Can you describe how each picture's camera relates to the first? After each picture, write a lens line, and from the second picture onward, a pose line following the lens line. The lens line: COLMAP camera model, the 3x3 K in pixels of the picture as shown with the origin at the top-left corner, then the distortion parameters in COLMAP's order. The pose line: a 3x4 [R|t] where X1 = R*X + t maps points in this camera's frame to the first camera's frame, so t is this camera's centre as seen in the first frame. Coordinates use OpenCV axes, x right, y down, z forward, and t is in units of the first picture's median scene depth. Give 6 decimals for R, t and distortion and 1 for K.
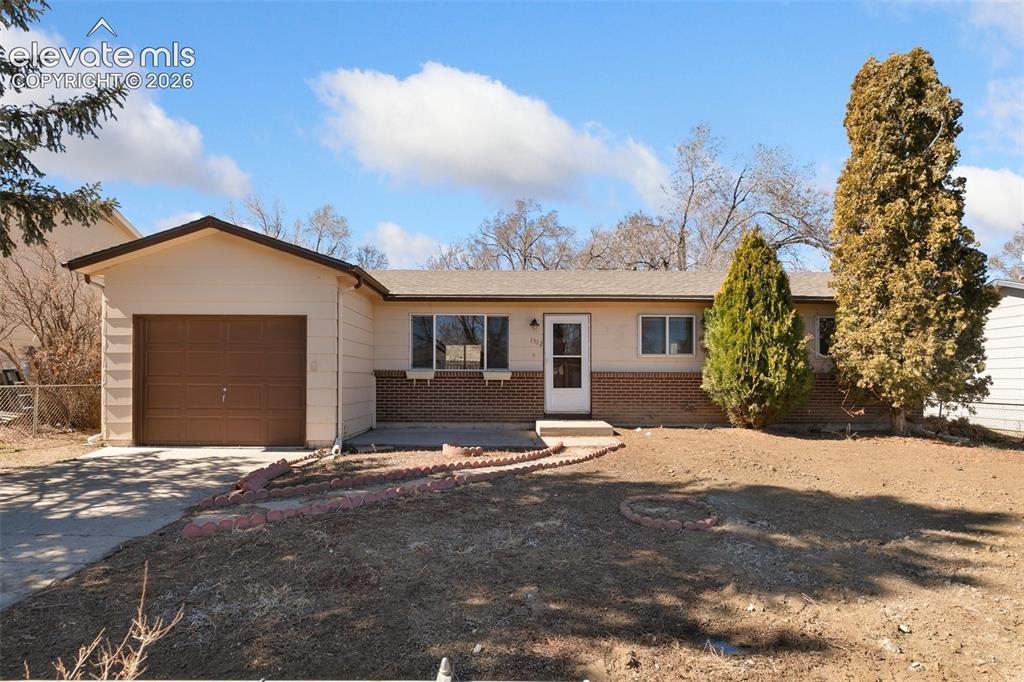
lens RADIAL K [[522.2, 0, 511.2], [0, 522.2, 377.8], [0, 0, 1]] dist [-0.002498, -0.000456]
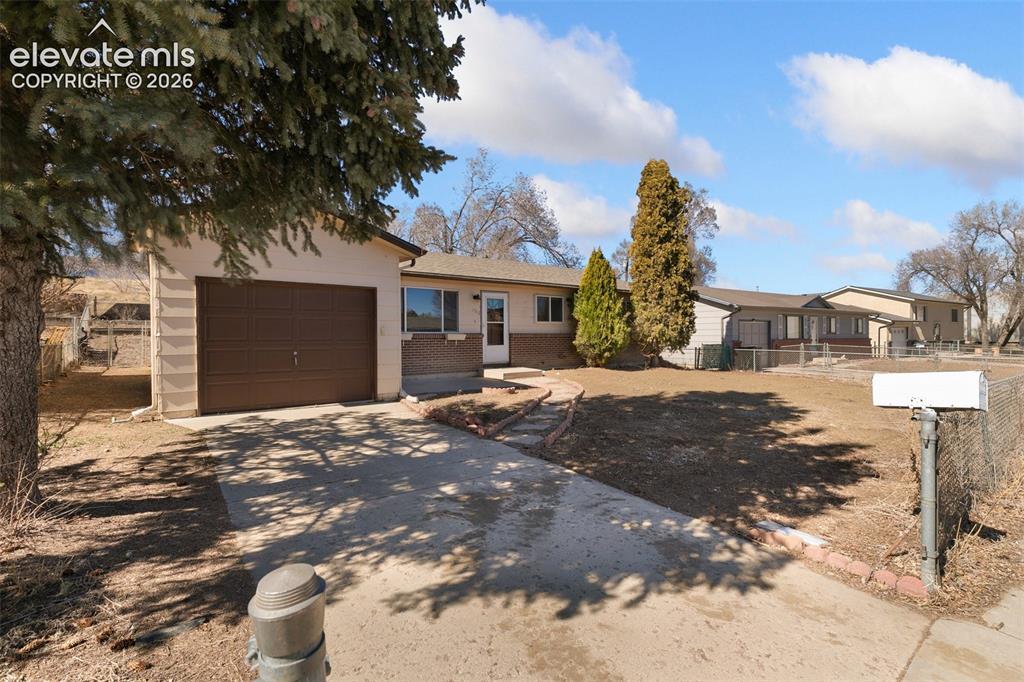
lens RADIAL K [[464.9, 0, 510.5], [0, 464.9, 352.2], [0, 0, 1]] dist [0.001200, 0.000146]
pose [[0.792721, -0.029616, 0.608864, -0.733122], [0.005940, 0.999147, 0.040867, -0.014630], [-0.609555, -0.028779, 0.792221, -0.010474]]
